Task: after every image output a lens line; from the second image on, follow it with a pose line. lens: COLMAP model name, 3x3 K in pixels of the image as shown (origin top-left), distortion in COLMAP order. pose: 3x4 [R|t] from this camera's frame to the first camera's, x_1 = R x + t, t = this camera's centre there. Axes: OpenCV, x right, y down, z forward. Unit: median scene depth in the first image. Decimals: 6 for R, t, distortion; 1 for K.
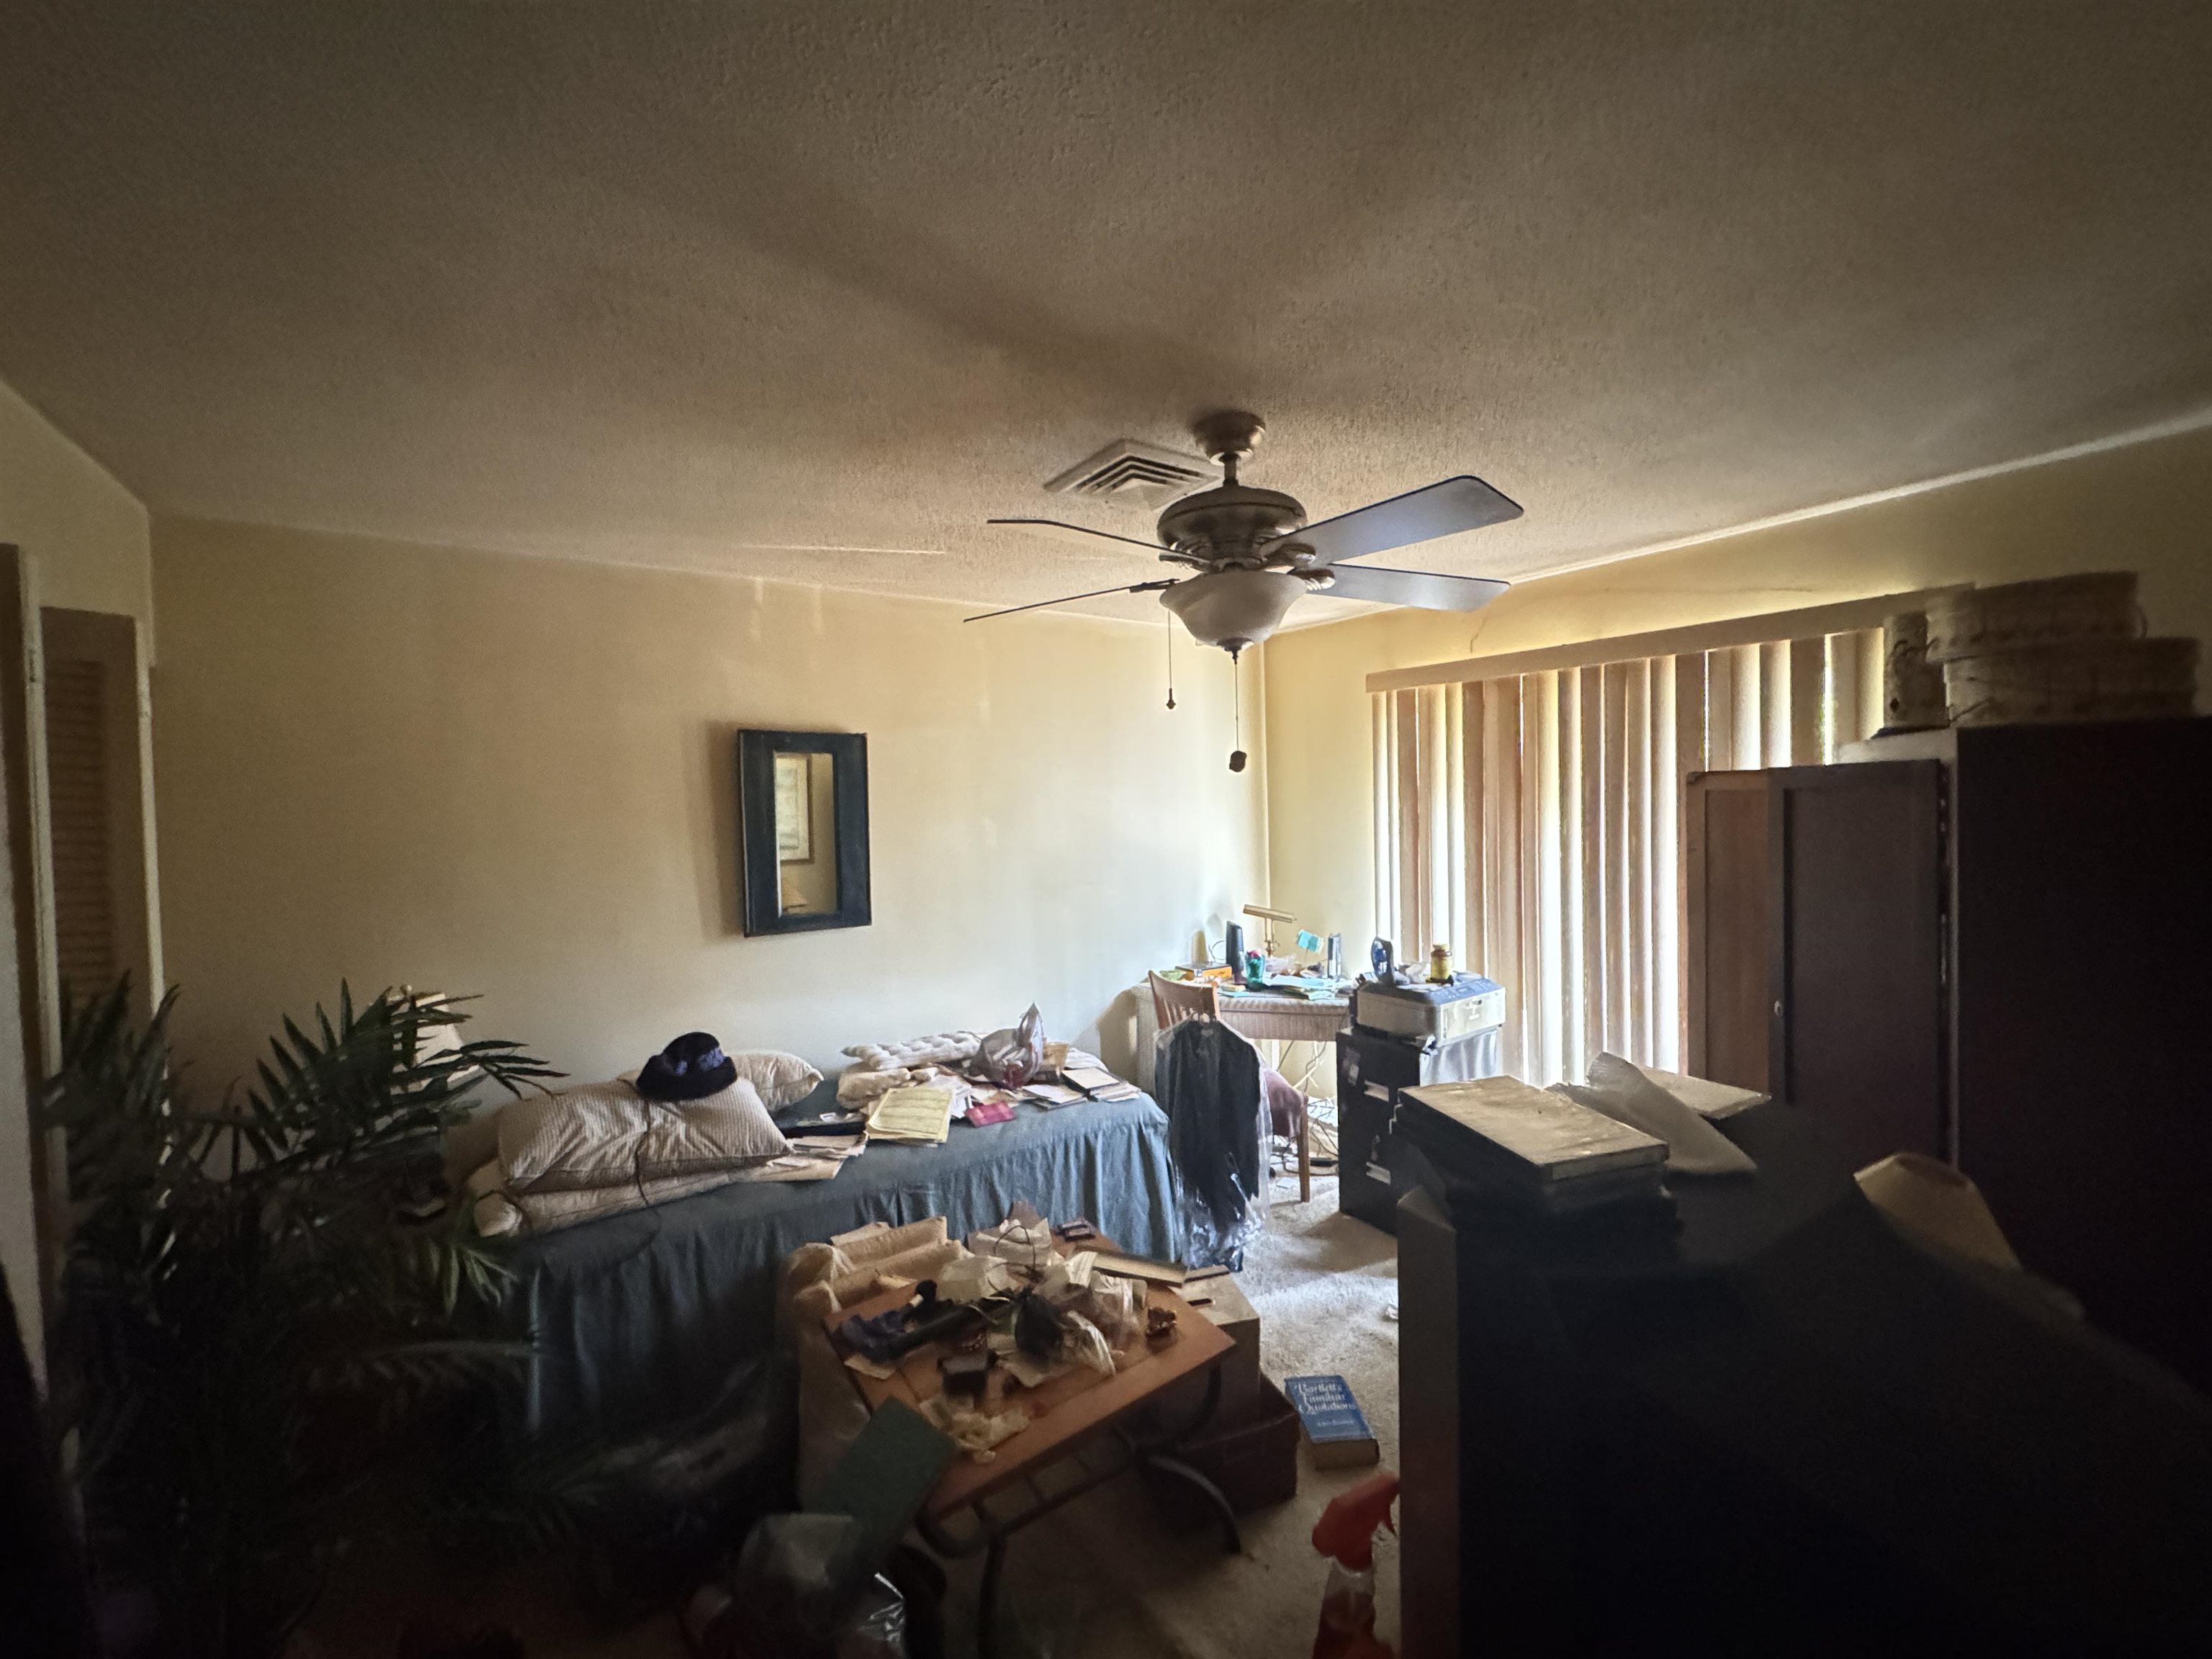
lens RADIAL K [[881.8, 0, 1106.6], [0, 881.8, 824.4], [0, 0, 1]] dist [-0.001767, 0.000549]
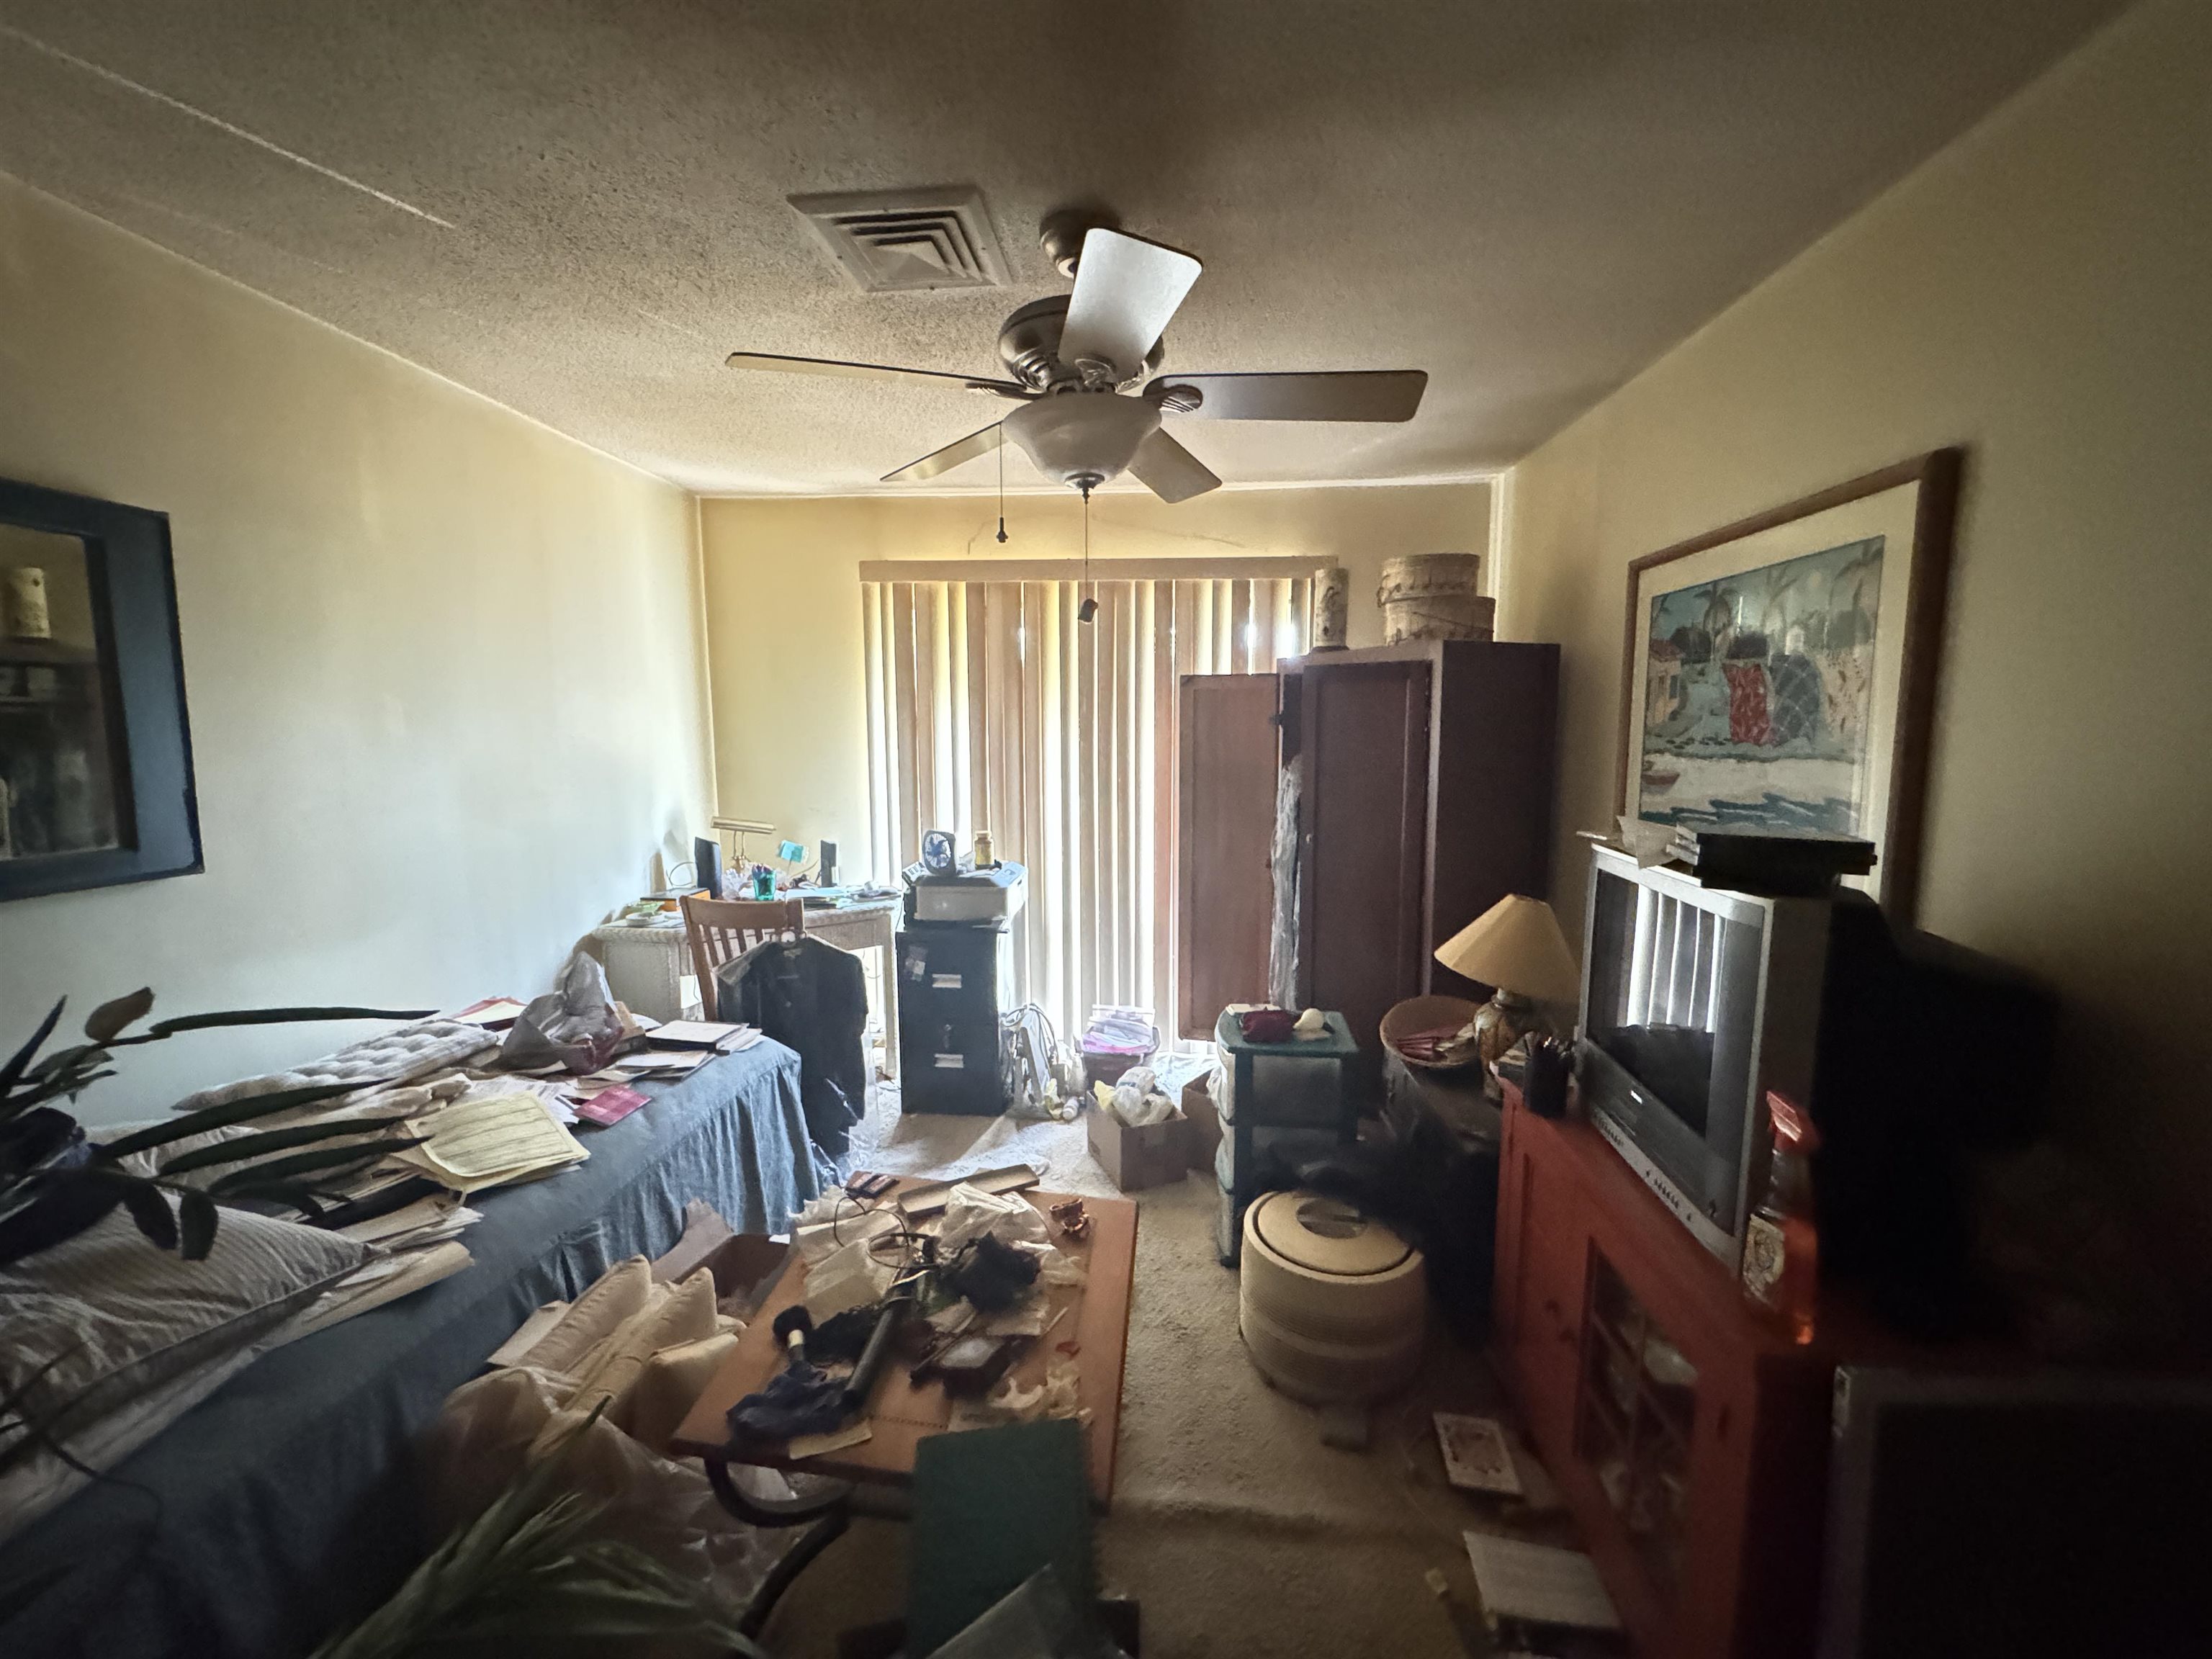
lens RADIAL K [[881.8, 0, 1103.9], [0, 881.8, 822.6], [0, 0, 1]] dist [-0.001767, 0.000549]
pose [[0.642865, -0.063434, 0.763348, -0.389456], [0.008184, 0.997077, 0.075964, 0.055362], [-0.765936, -0.042587, 0.641505, 0.262622]]
